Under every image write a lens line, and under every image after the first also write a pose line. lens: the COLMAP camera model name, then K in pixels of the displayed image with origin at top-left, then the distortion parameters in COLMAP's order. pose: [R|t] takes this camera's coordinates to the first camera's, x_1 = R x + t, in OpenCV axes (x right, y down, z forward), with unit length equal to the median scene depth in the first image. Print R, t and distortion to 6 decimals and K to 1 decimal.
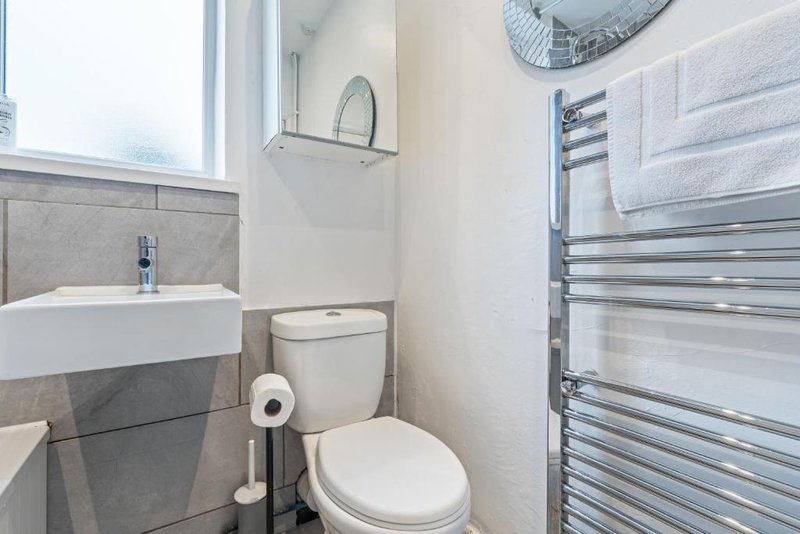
lens RADIAL K [[363.6, 0, 400.8], [0, 363.6, 269.1], [0, 0, 1]] dist [-0.002128, -0.000340]
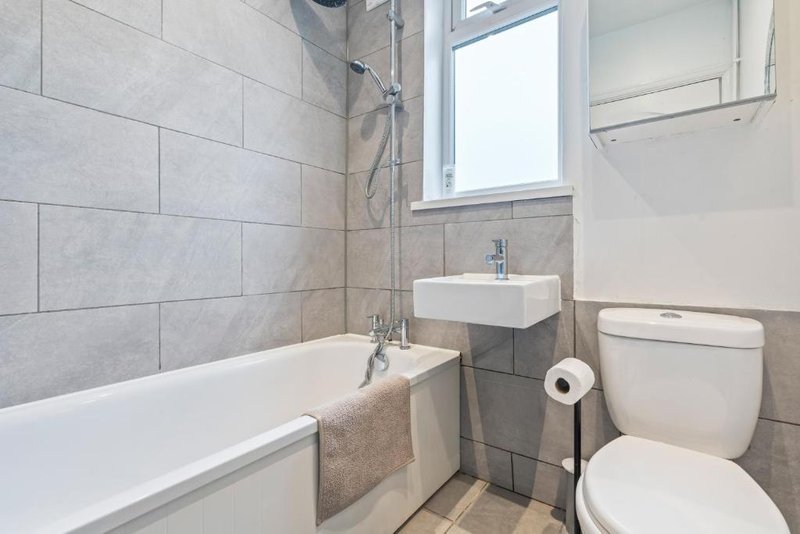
lens RADIAL K [[372.8, 0, 399.1], [0, 372.8, 271.2], [0, 0, 1]] dist [0.001517, 0.000351]
pose [[0.353057, 0.024856, -0.935272, 0.505332], [-0.003913, 0.999678, 0.025090, -0.000880], [0.935594, -0.005199, 0.353040, 0.109420]]
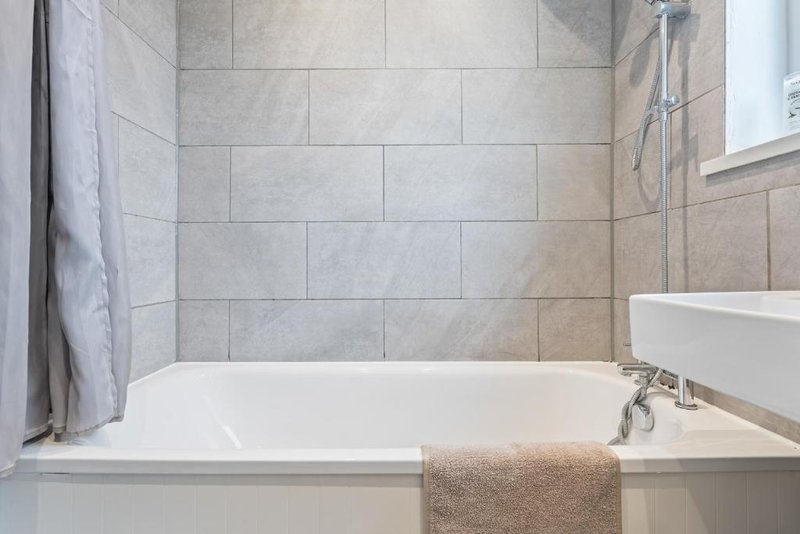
lens RADIAL K [[371.8, 0, 400.0], [0, 371.8, 267.0], [0, 0, 1]] dist [-0.002729, -0.000662]
pose [[-0.544186, 0.011028, -0.838892, 0.212517], [-0.001589, 0.999898, 0.014176, -0.004226], [0.838963, 0.009047, -0.544113, 0.622547]]
